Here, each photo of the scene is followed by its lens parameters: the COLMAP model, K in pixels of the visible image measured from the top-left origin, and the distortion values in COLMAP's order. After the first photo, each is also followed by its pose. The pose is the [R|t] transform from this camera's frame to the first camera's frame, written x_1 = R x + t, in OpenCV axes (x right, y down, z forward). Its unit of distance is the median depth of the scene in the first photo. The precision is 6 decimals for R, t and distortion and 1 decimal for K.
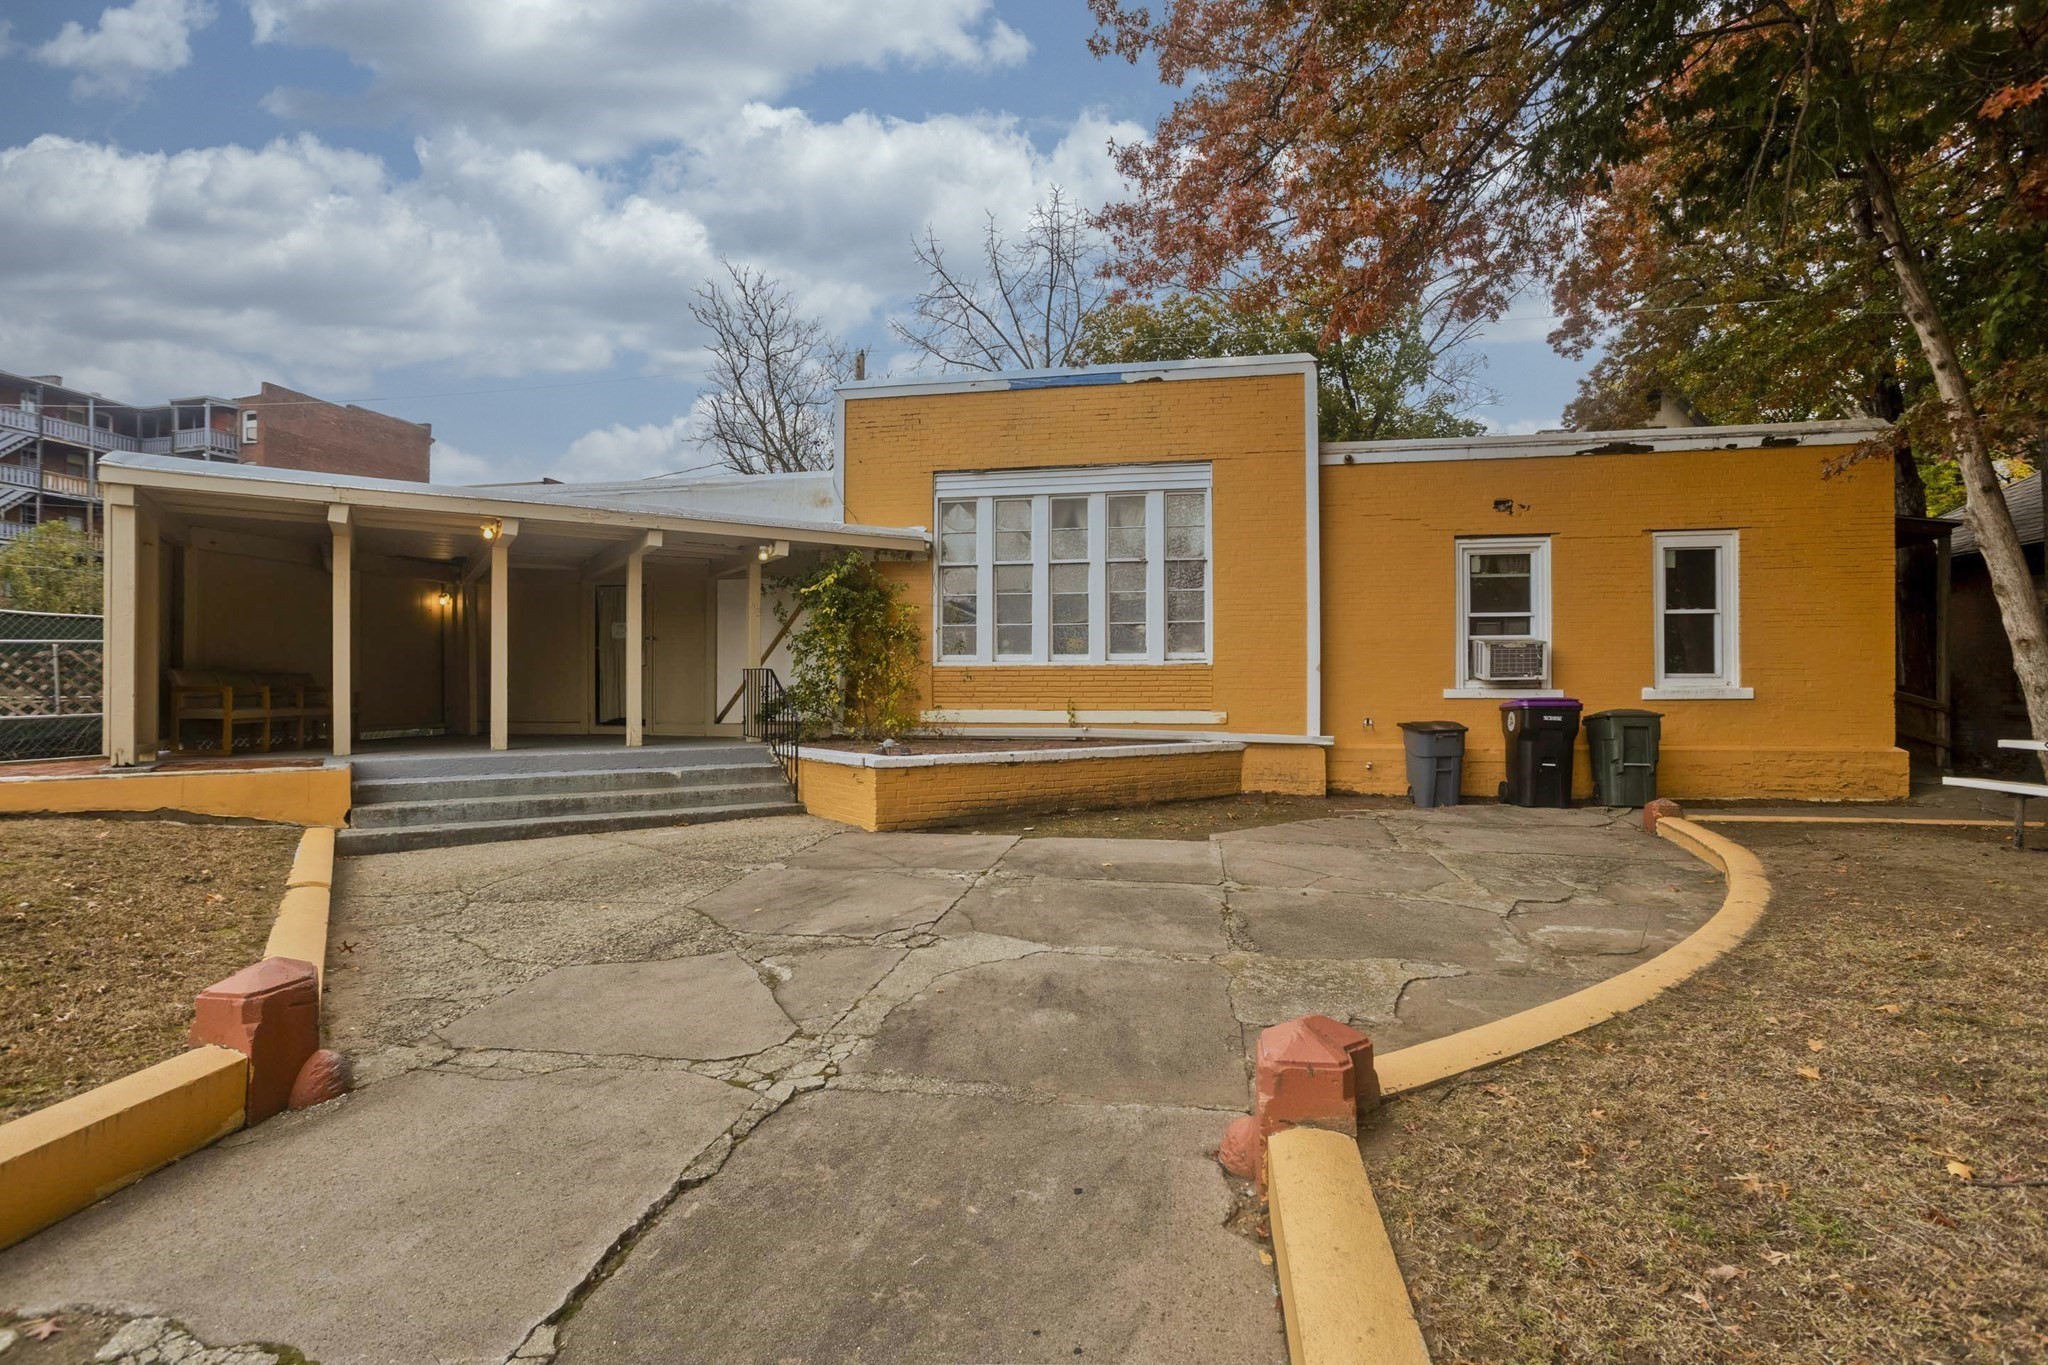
lens RADIAL K [[978.1, 0, 1025.9], [0, 978.1, 671.5], [0, 0, 1]] dist [-0.056280, 0.035686]
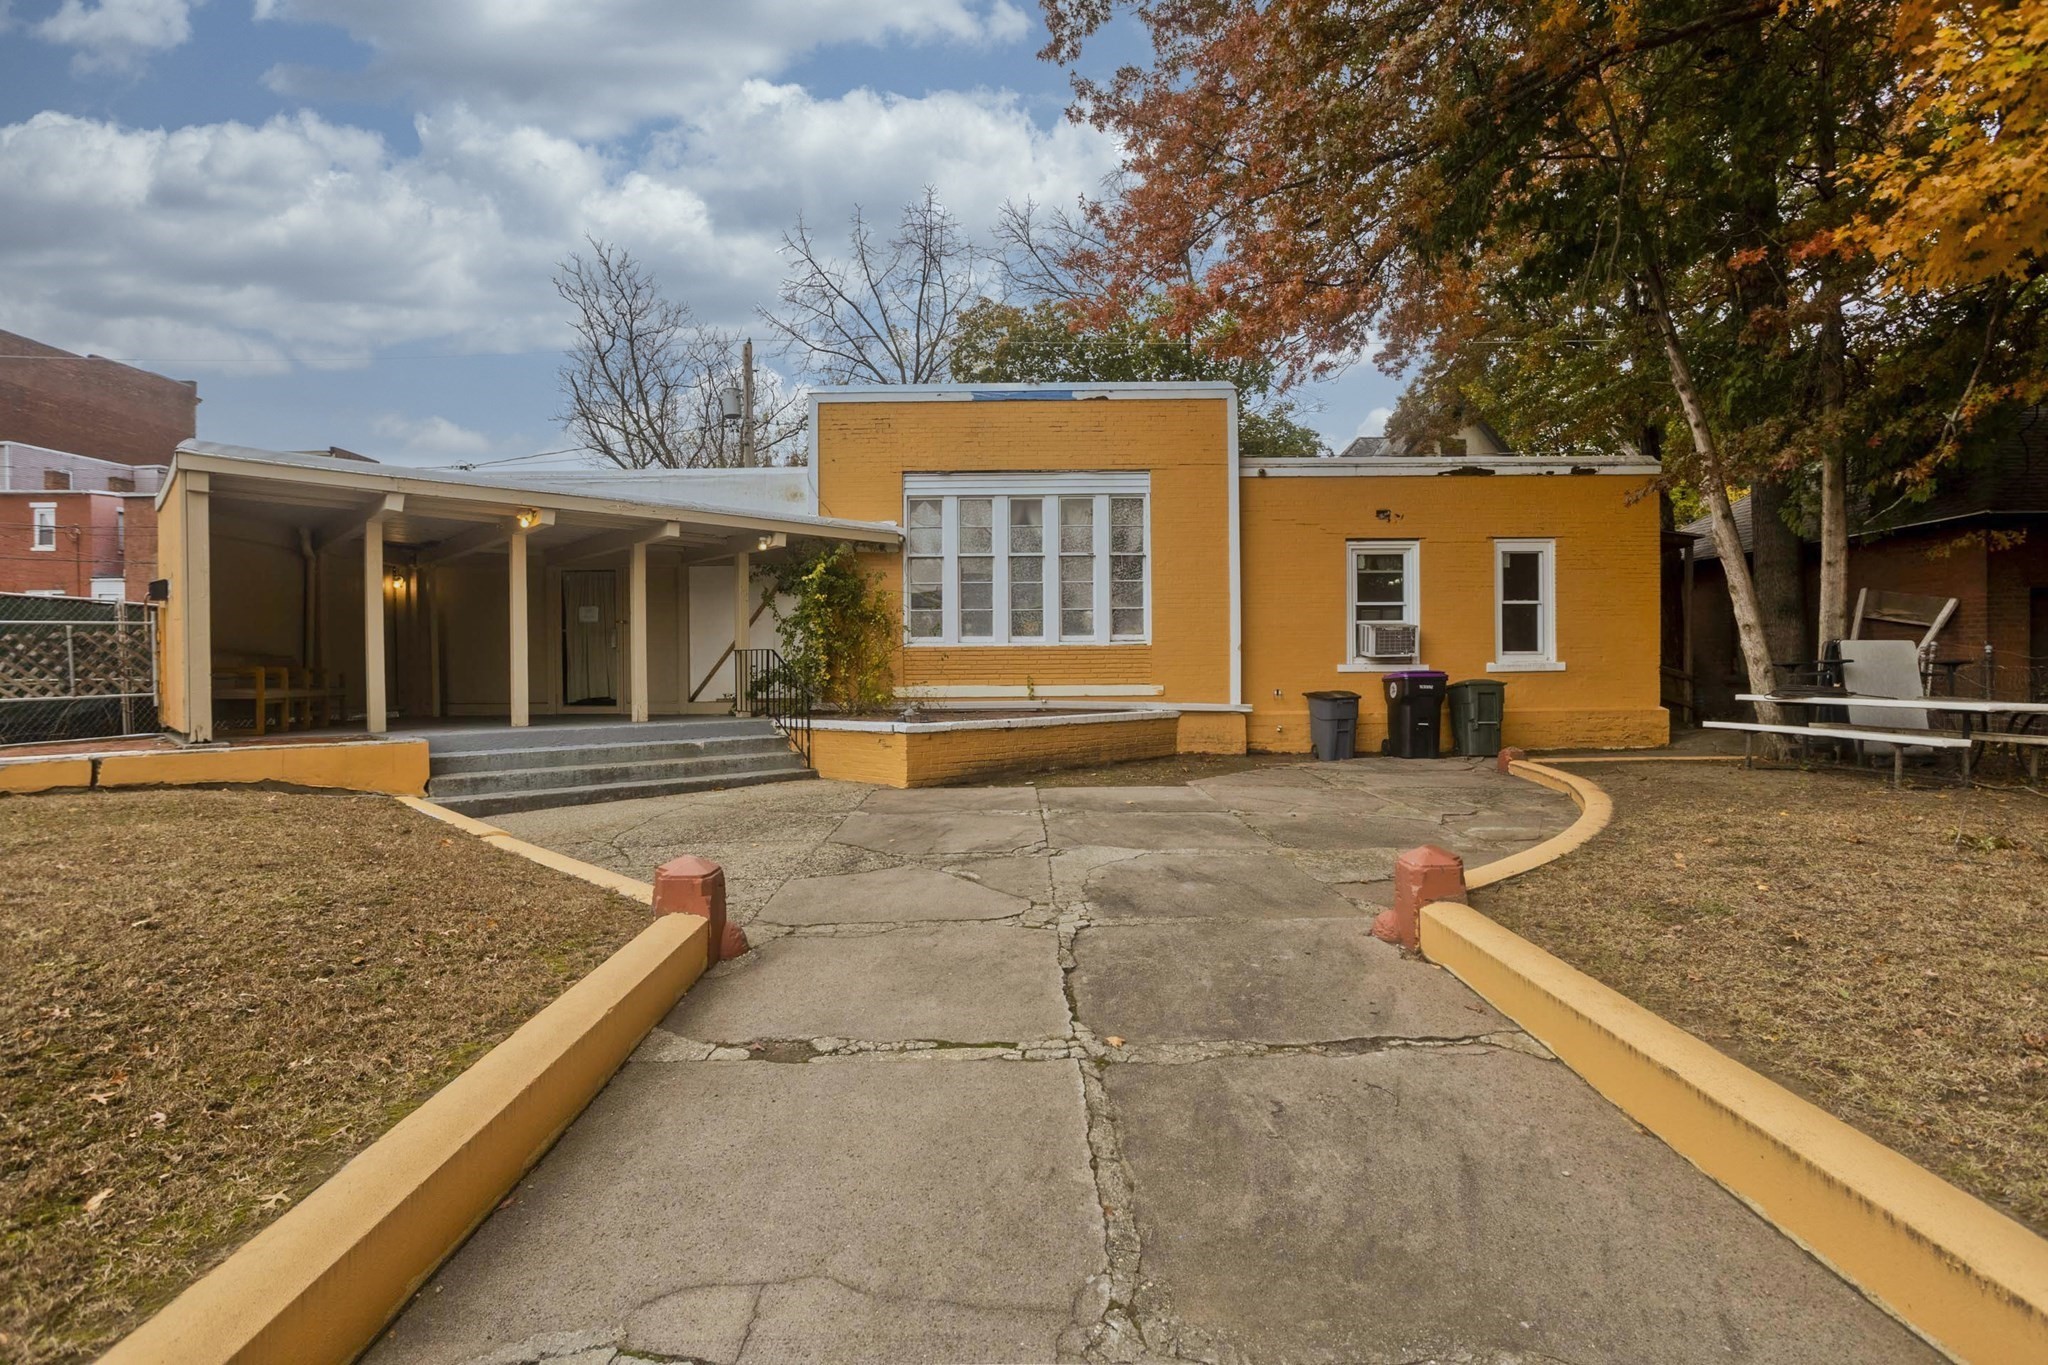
lens RADIAL K [[978.1, 0, 1025.9], [0, 978.1, 671.5], [0, 0, 1]] dist [-0.056280, 0.035686]
pose [[0.983531, -0.006718, 0.180614, -0.175087], [0.004078, 0.999879, 0.014987, 0.006822], [-0.180693, -0.014004, 0.983440, -0.131976]]
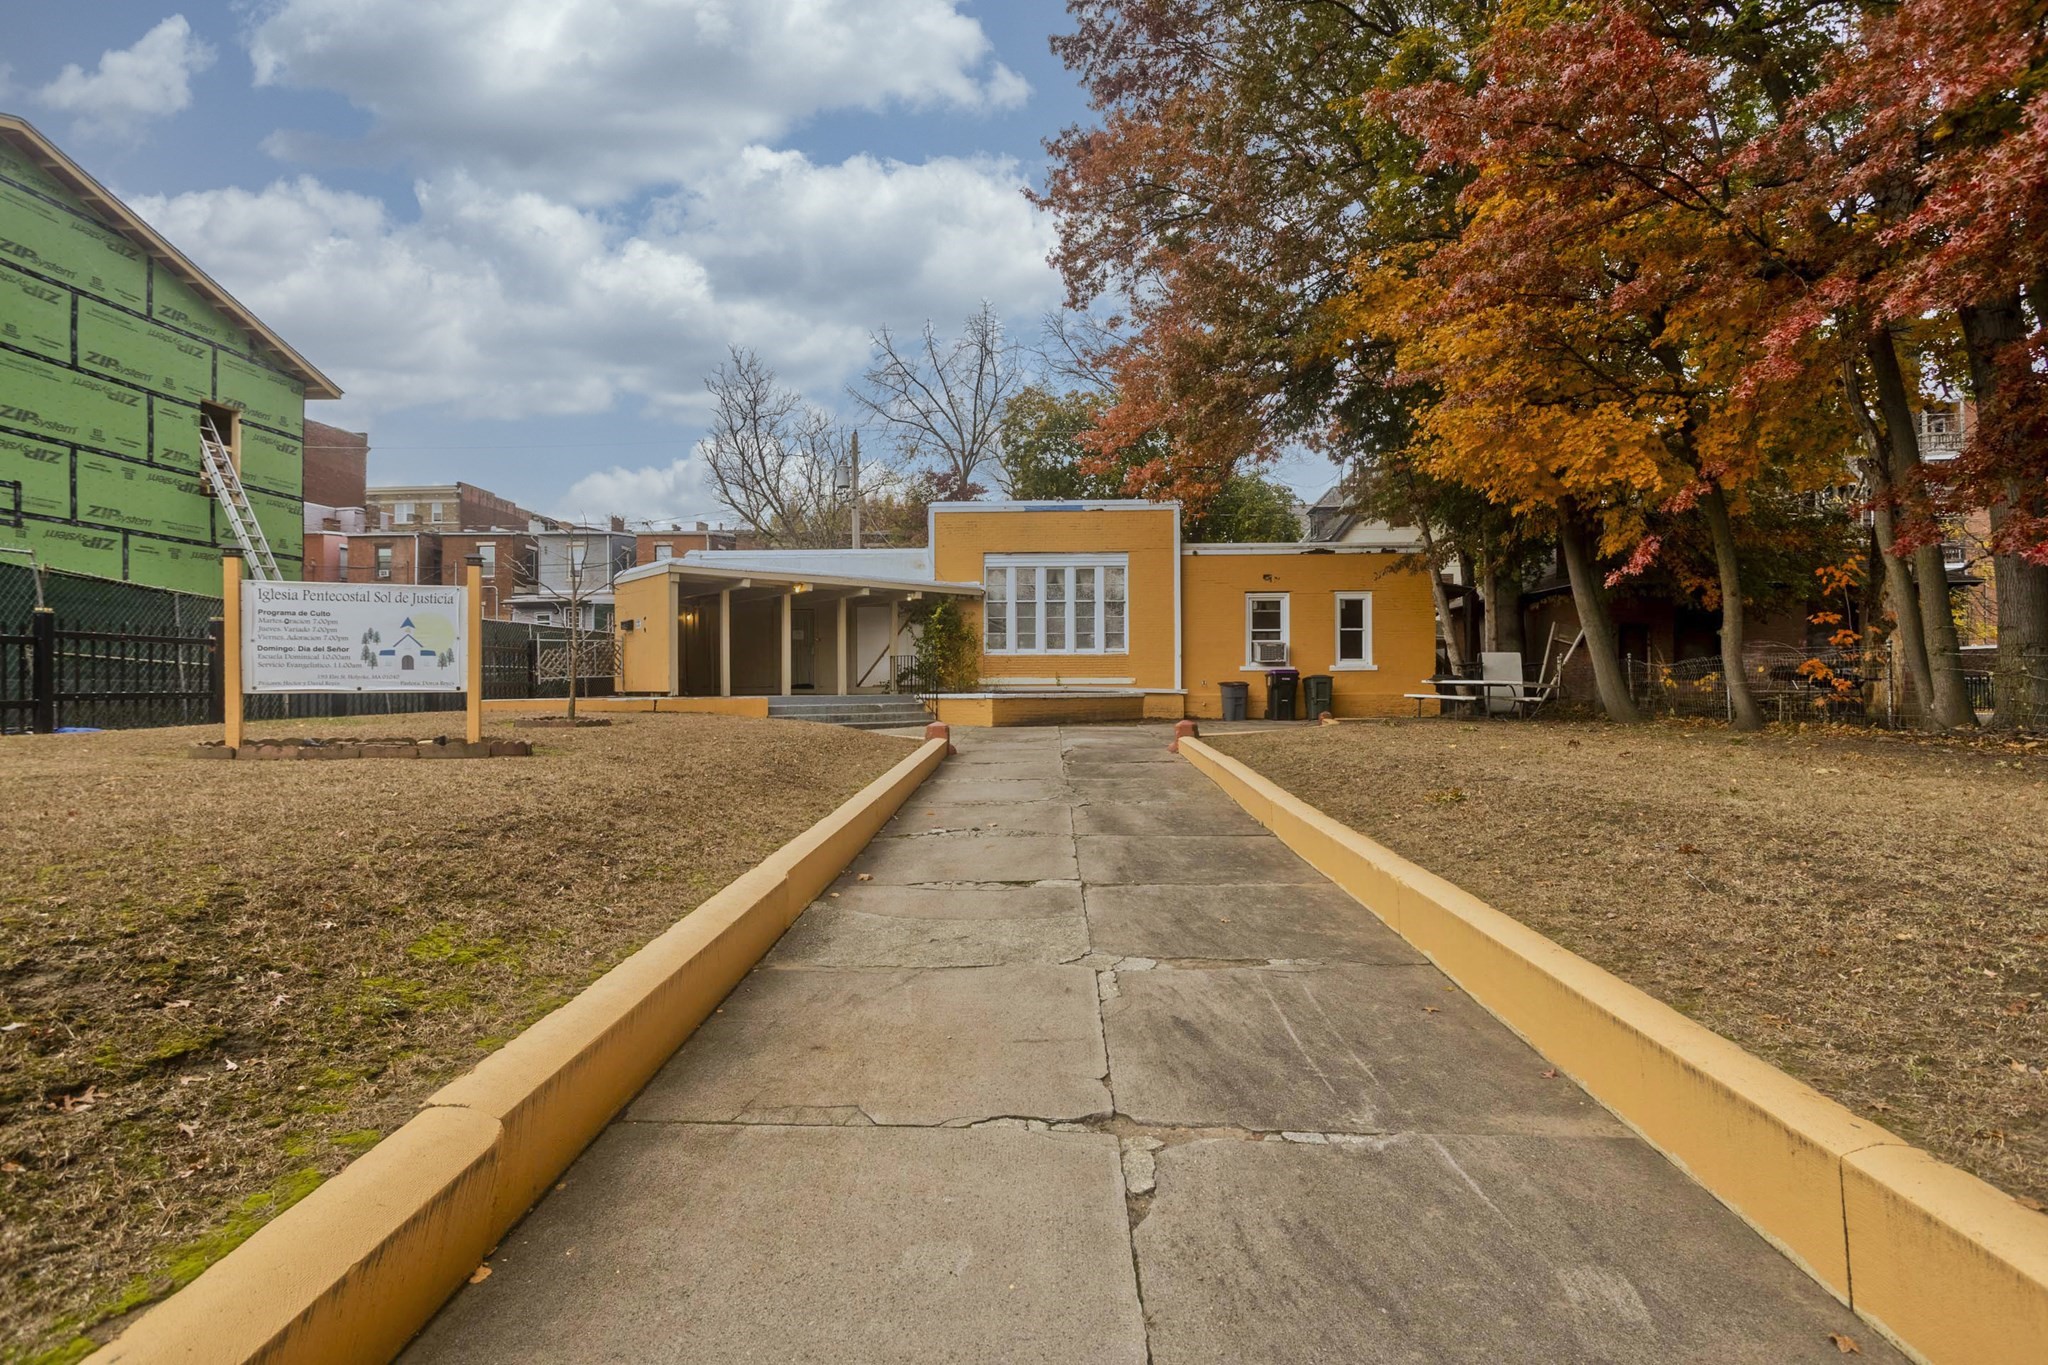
lens RADIAL K [[978.1, 0, 1025.9], [0, 978.1, 671.5], [0, 0, 1]] dist [-0.056280, 0.035686]
pose [[0.989687, -0.000465, 0.143246, -0.315397], [0.000249, 0.999999, 0.001524, 0.026079], [-0.143246, -0.001473, 0.989686, -0.987979]]
